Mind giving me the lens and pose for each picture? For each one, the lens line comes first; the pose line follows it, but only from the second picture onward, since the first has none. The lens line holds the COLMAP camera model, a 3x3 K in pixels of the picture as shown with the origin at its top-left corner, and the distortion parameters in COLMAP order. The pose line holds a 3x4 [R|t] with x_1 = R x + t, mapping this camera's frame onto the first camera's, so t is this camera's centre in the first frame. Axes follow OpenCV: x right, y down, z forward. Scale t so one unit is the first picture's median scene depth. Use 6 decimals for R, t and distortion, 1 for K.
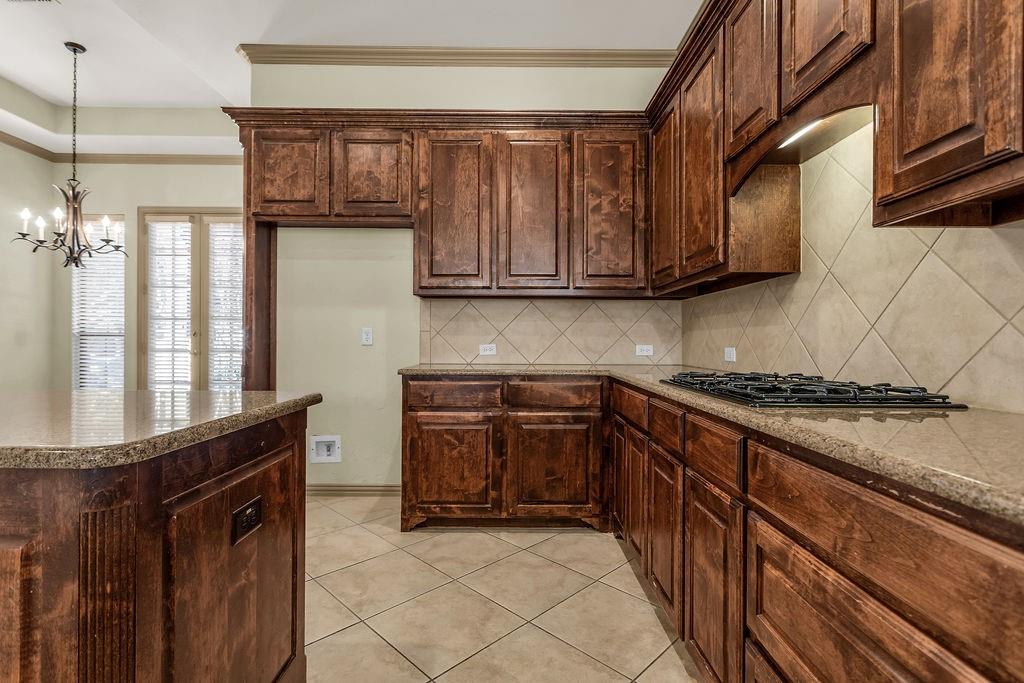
lens RADIAL K [[479.1, 0, 514.2], [0, 479.1, 335.3], [0, 0, 1]] dist [-0.000810, -0.000449]
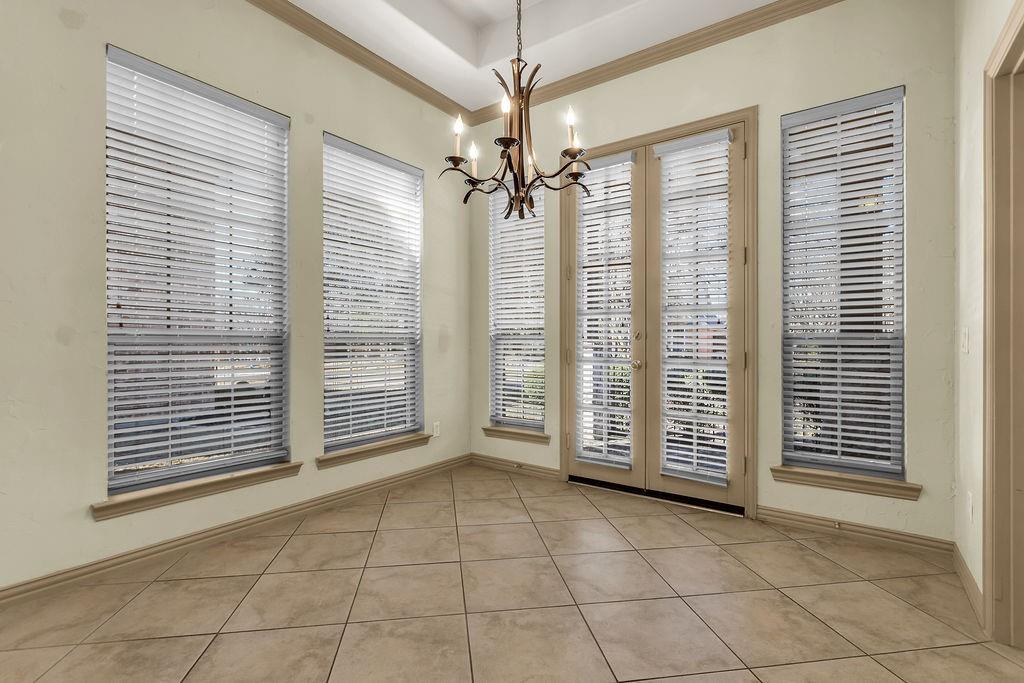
lens RADIAL K [[479.1, 0, 514.2], [0, 479.1, 335.3], [0, 0, 1]] dist [-0.000810, -0.000449]
pose [[0.803736, -0.007022, -0.594945, -0.427587], [0.003599, 0.999969, -0.006940, -0.000135], [0.594976, 0.003437, 0.803736, 0.395039]]
